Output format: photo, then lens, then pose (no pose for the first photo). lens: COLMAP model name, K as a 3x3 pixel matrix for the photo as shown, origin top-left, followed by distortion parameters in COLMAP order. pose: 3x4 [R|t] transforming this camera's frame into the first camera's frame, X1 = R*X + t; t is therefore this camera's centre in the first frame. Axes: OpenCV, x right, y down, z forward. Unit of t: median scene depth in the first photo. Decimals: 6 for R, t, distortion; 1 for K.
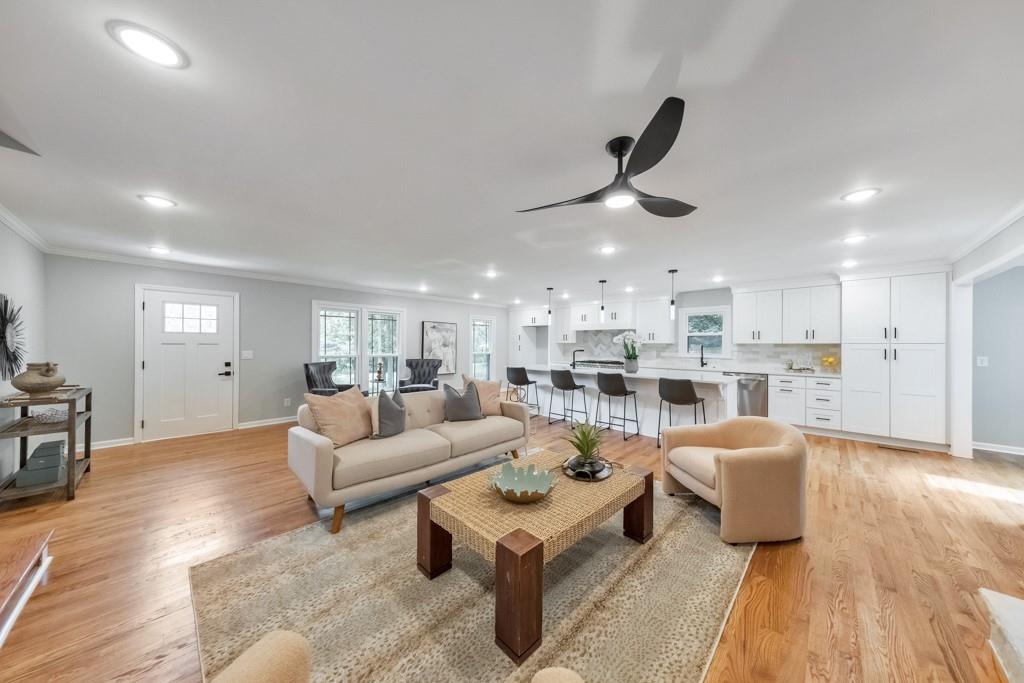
lens RADIAL K [[331.8, 0, 513.0], [0, 331.8, 344.8], [0, 0, 1]] dist [0.005408, -0.000023]
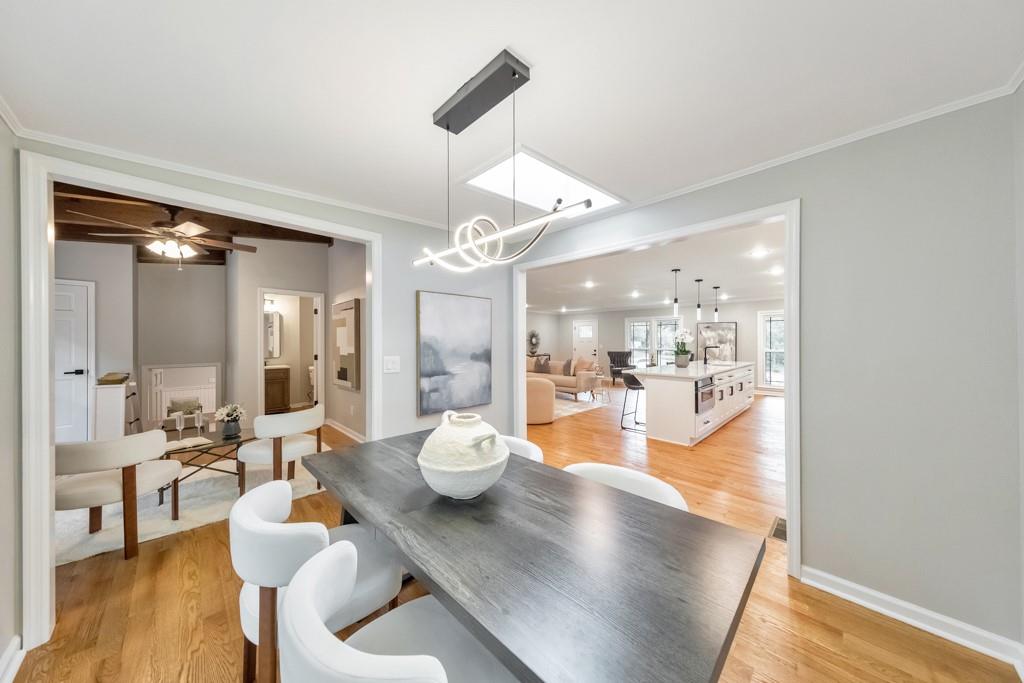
lens RADIAL K [[329.1, 0, 516.1], [0, 329.1, 340.6], [0, 0, 1]] dist [0.000627, -0.000004]
pose [[-0.017594, -0.008376, -0.999810, 1.357800], [-0.000082, 0.999965, -0.008376, 0.007231], [0.999845, -0.000065, -0.017594, 0.456088]]
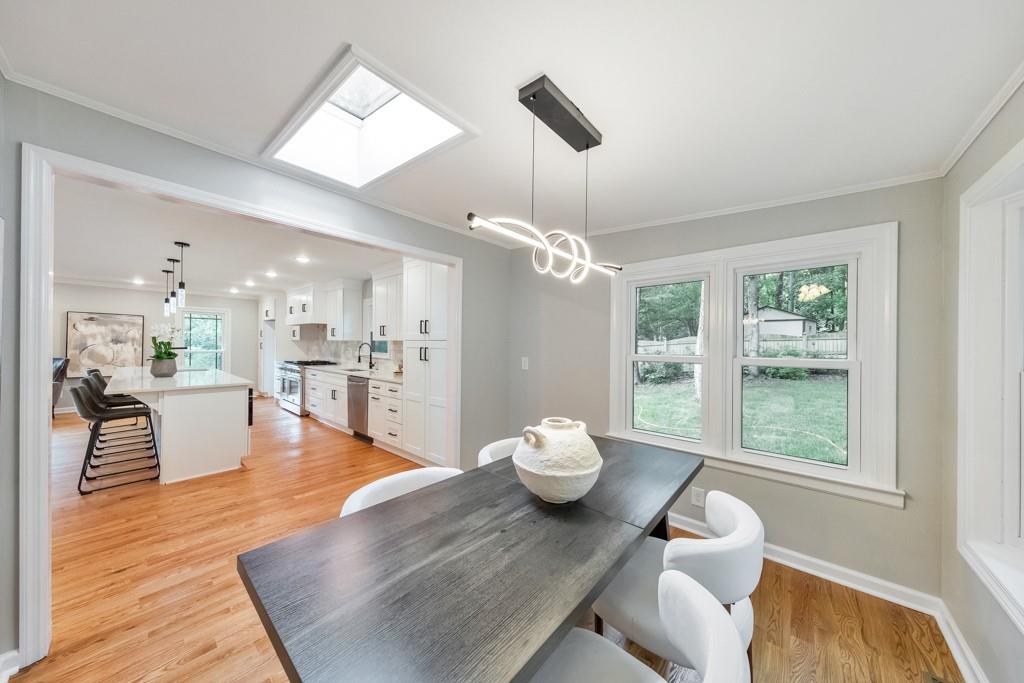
lens RADIAL K [[331.8, 0, 513.0], [0, 331.8, 344.8], [0, 0, 1]] dist [0.005408, -0.000023]
pose [[0.998888, 0.006398, 0.046701, 1.076304], [-0.006430, 0.999979, 0.000542, 0.004311], [-0.046697, -0.000841, 0.998909, 0.173650]]
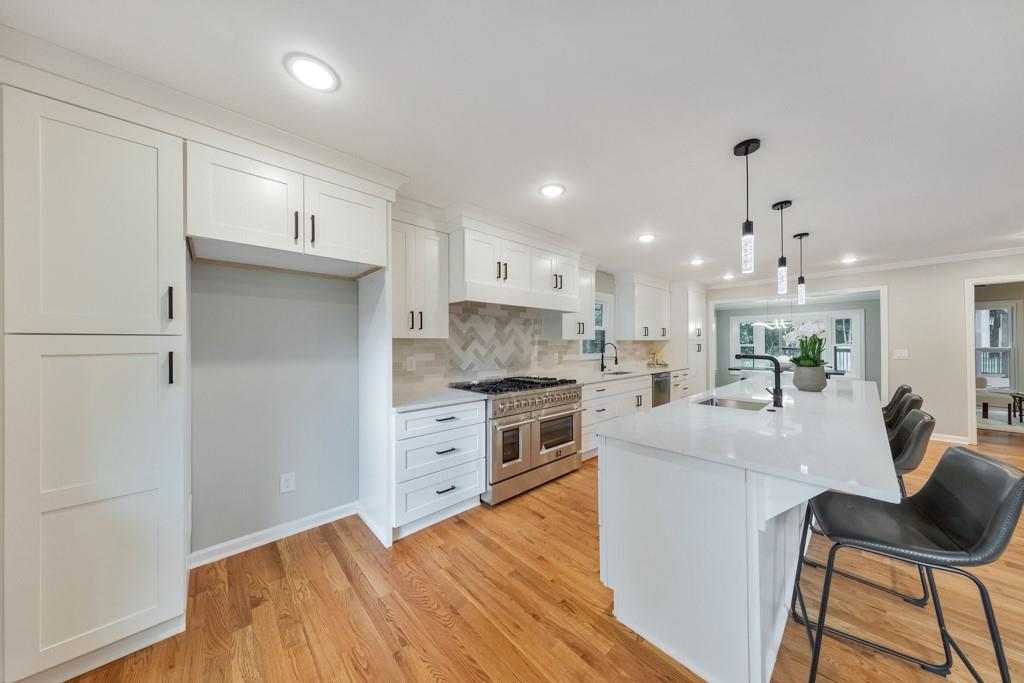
lens RADIAL K [[323.5, 0, 514.7], [0, 323.5, 343.2], [0, 0, 1]] dist [0.000340, -0.000019]
pose [[0.059108, -0.003898, 0.998244, -0.214638], [0.007795, 0.999964, 0.003444, -0.001814], [-0.998221, 0.007578, 0.059136, 1.398220]]
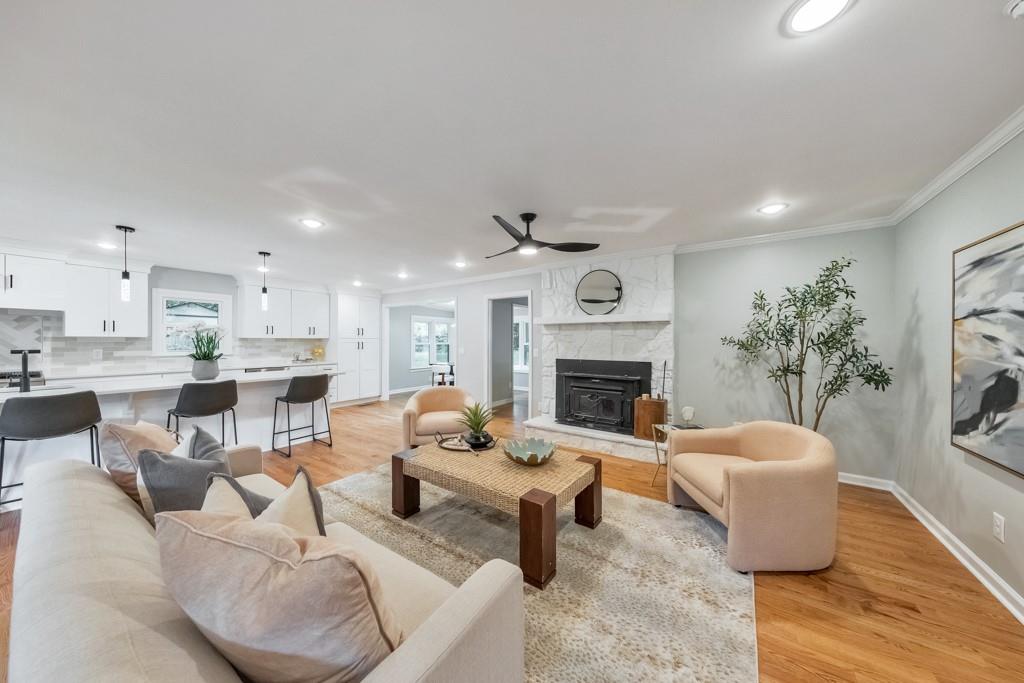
lens RADIAL K [[325.5, 0, 515.2], [0, 325.5, 341.3], [0, 0, 1]] dist [0.001930, -0.000039]
pose [[-0.163011, -0.005930, 0.986606, -0.411268], [-0.002479, 0.999981, 0.005601, -0.001632], [-0.986621, -0.001532, -0.163023, 0.440025]]
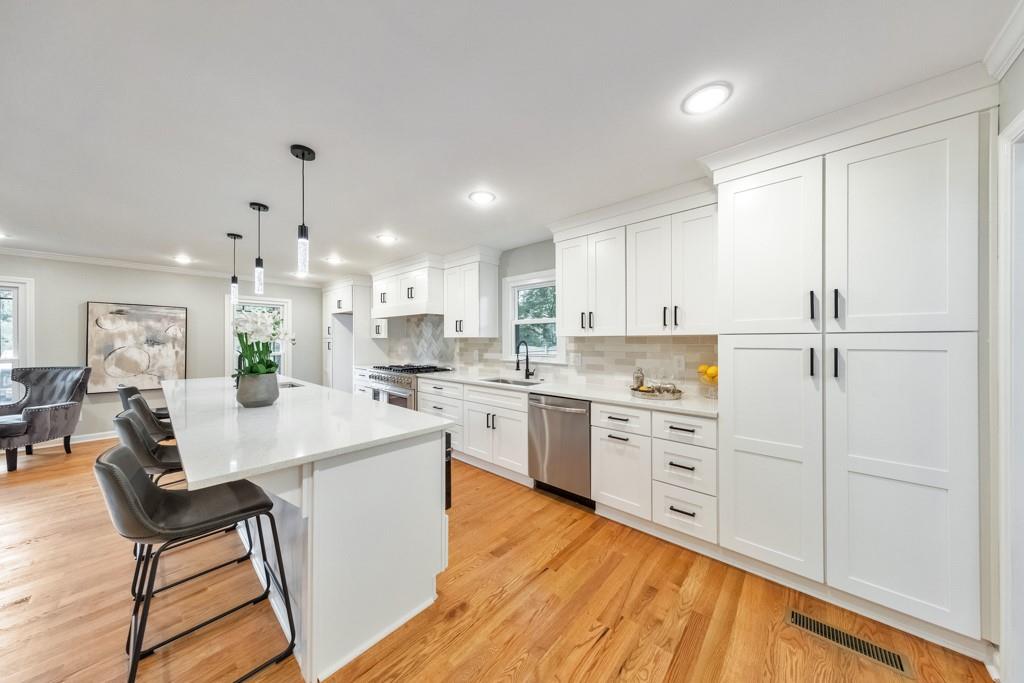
lens RADIAL K [[325.5, 0, 515.2], [0, 325.5, 341.3], [0, 0, 1]] dist [0.001930, -0.000039]
pose [[0.999307, -0.004331, 0.036979, 0.639212], [0.004318, 0.999991, 0.000424, 0.002927], [-0.036980, -0.000264, 0.999316, 0.538116]]
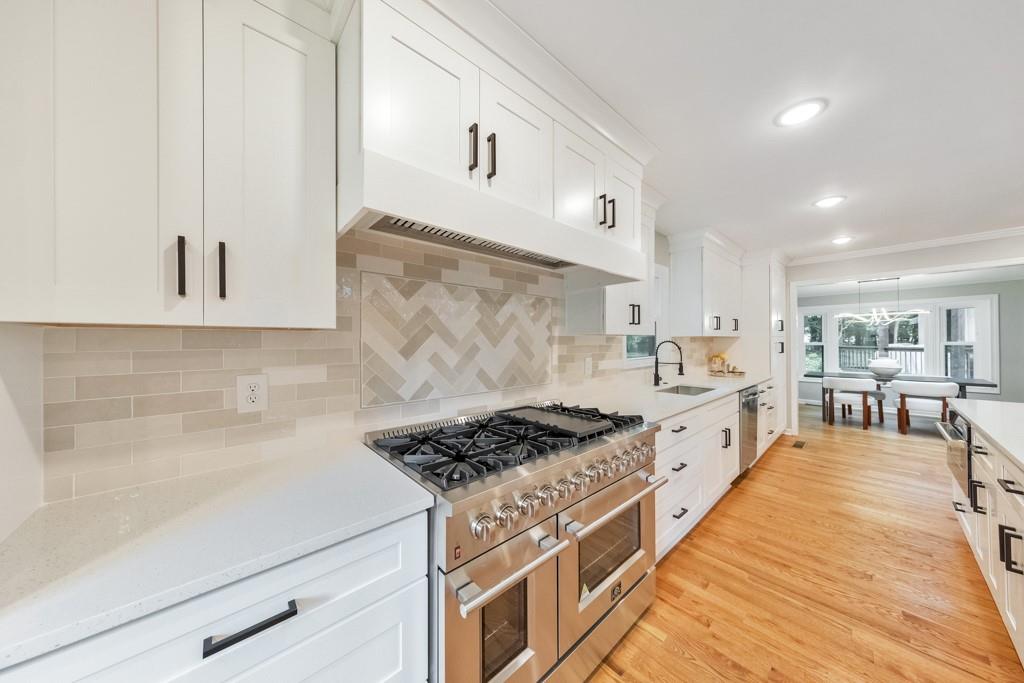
lens RADIAL K [[323.5, 0, 514.7], [0, 323.5, 343.2], [0, 0, 1]] dist [0.000340, -0.000019]
pose [[0.072255, -0.010116, 0.997335, 0.109454], [0.008782, 0.999916, 0.009506, -0.000607], [-0.997348, 0.008072, 0.072337, 1.415328]]
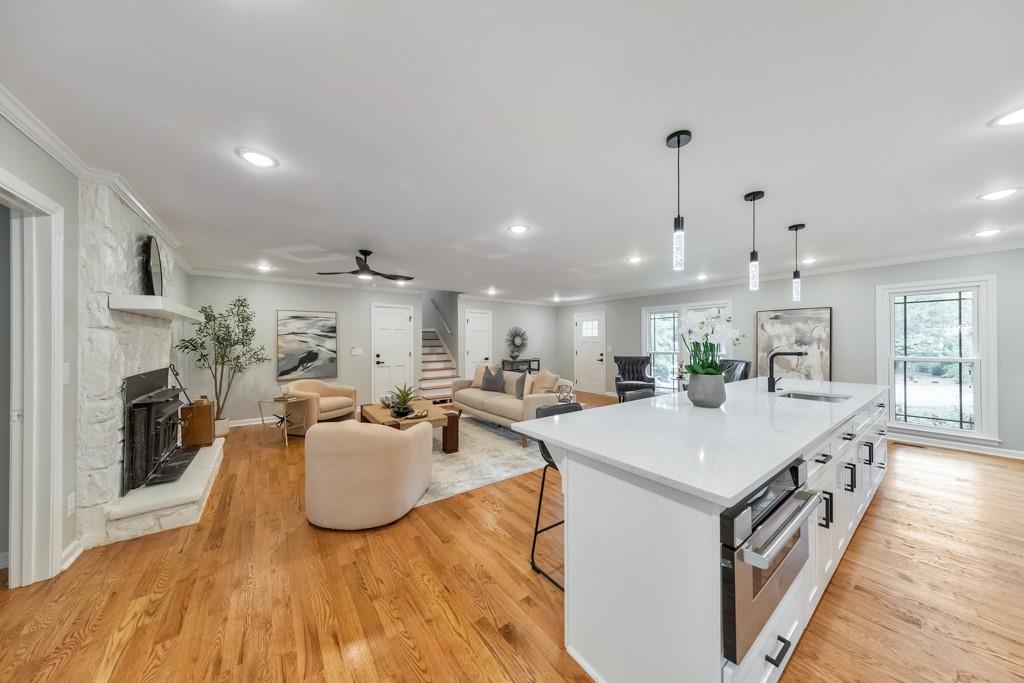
lens RADIAL K [[325.5, 0, 515.2], [0, 325.5, 341.3], [0, 0, 1]] dist [0.001930, -0.000039]
pose [[-0.161475, -0.008222, -0.986843, 0.770120], [0.000900, 0.999964, -0.008479, 0.004839], [0.986876, -0.002257, -0.161462, 0.780767]]
